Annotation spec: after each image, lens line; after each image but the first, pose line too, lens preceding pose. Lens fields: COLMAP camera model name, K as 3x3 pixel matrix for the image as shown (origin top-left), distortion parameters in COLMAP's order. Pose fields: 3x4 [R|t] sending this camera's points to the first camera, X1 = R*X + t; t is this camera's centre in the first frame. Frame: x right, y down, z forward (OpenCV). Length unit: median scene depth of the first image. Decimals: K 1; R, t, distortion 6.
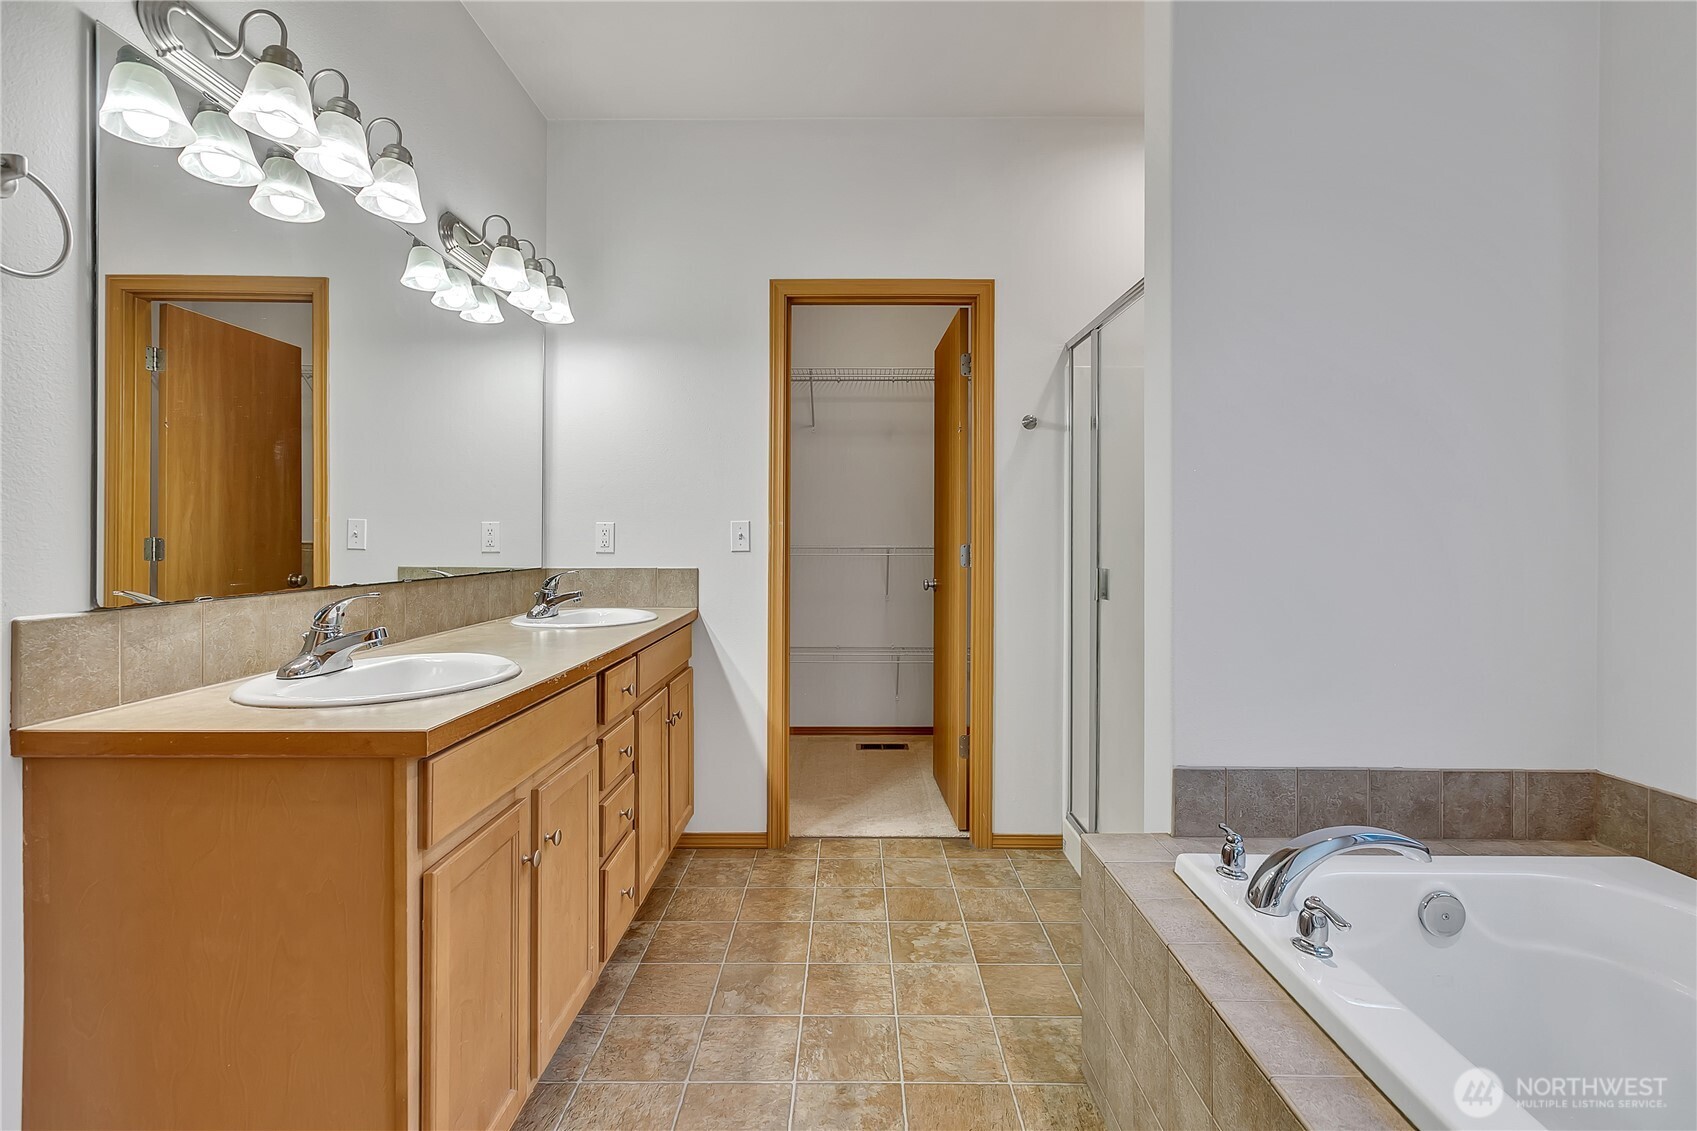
lens RADIAL K [[786.9, 0, 849.5], [0, 786.9, 548.7], [0, 0, 1]] dist [0.001216, 0.000082]
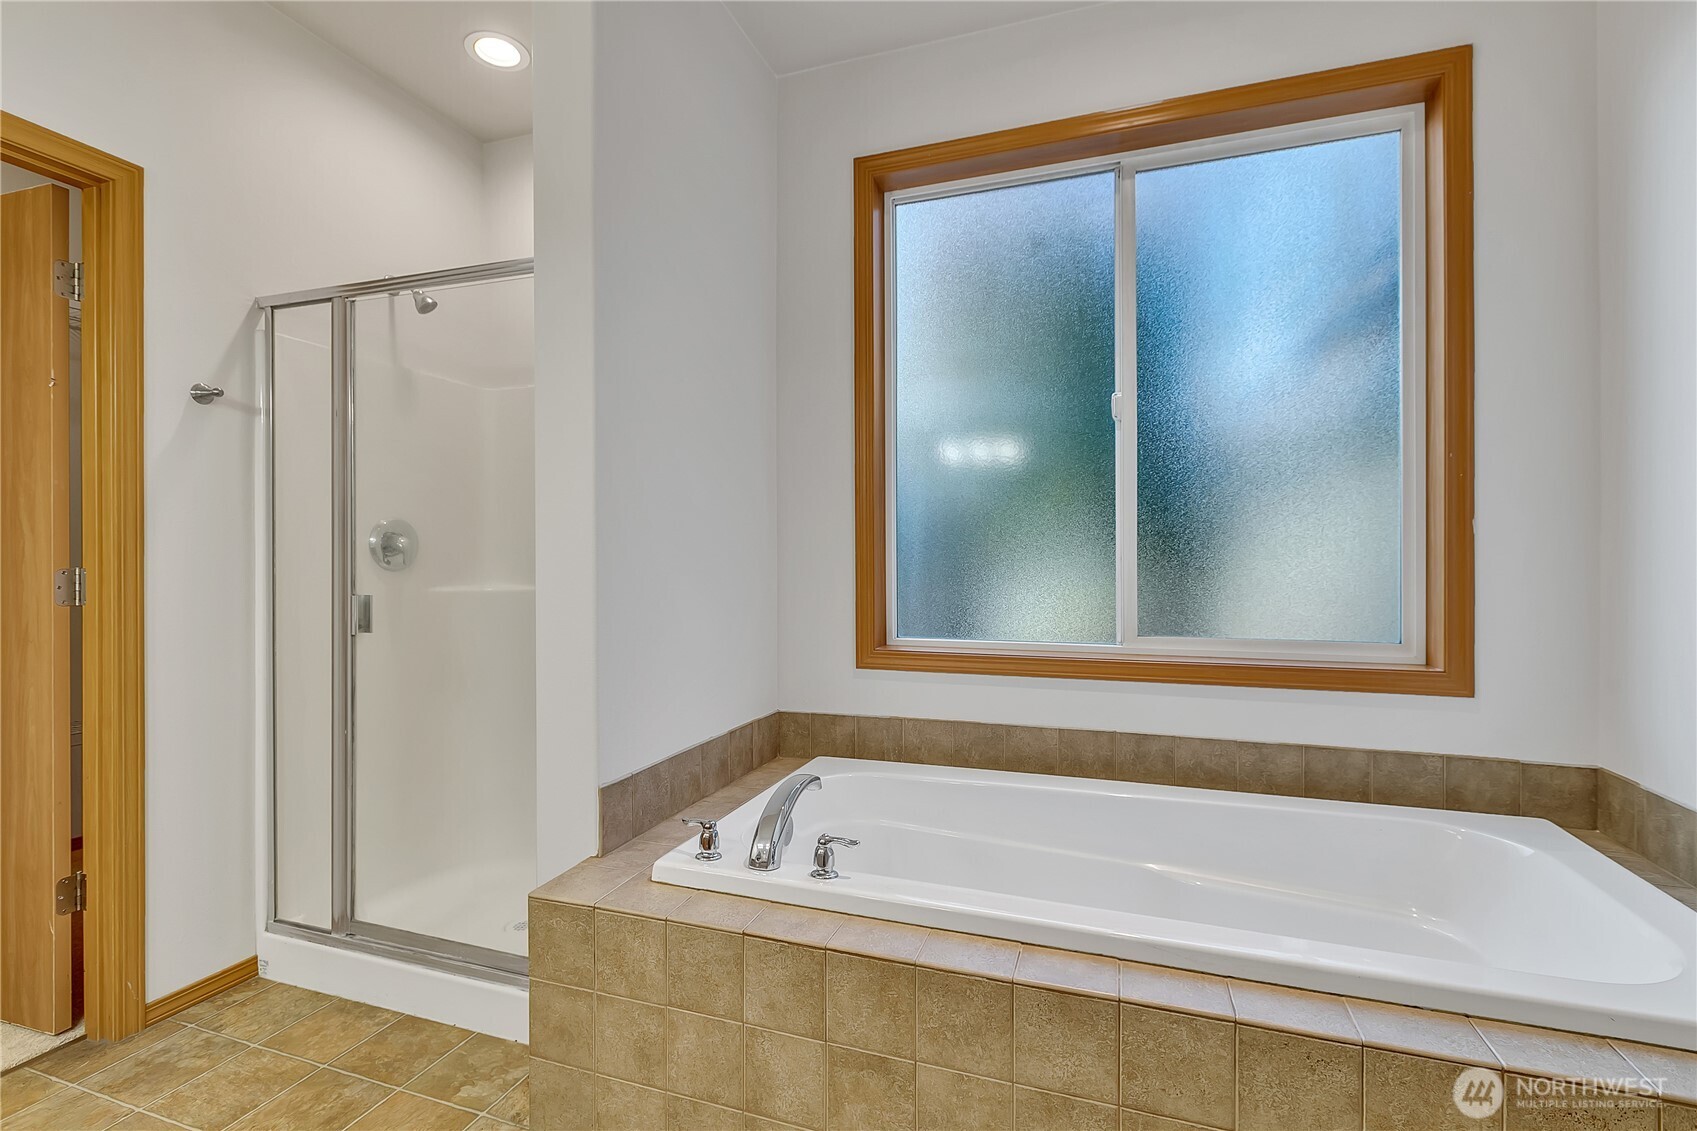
lens RADIAL K [[786.9, 0, 848.2], [0, 786.9, 560.9], [0, 0, 1]] dist [0.001216, 0.000082]
pose [[0.323812, -0.007333, 0.946093, -0.292841], [0.016566, 0.999861, 0.002080, -0.003003], [-0.945976, 0.014999, 0.323889, 0.259670]]
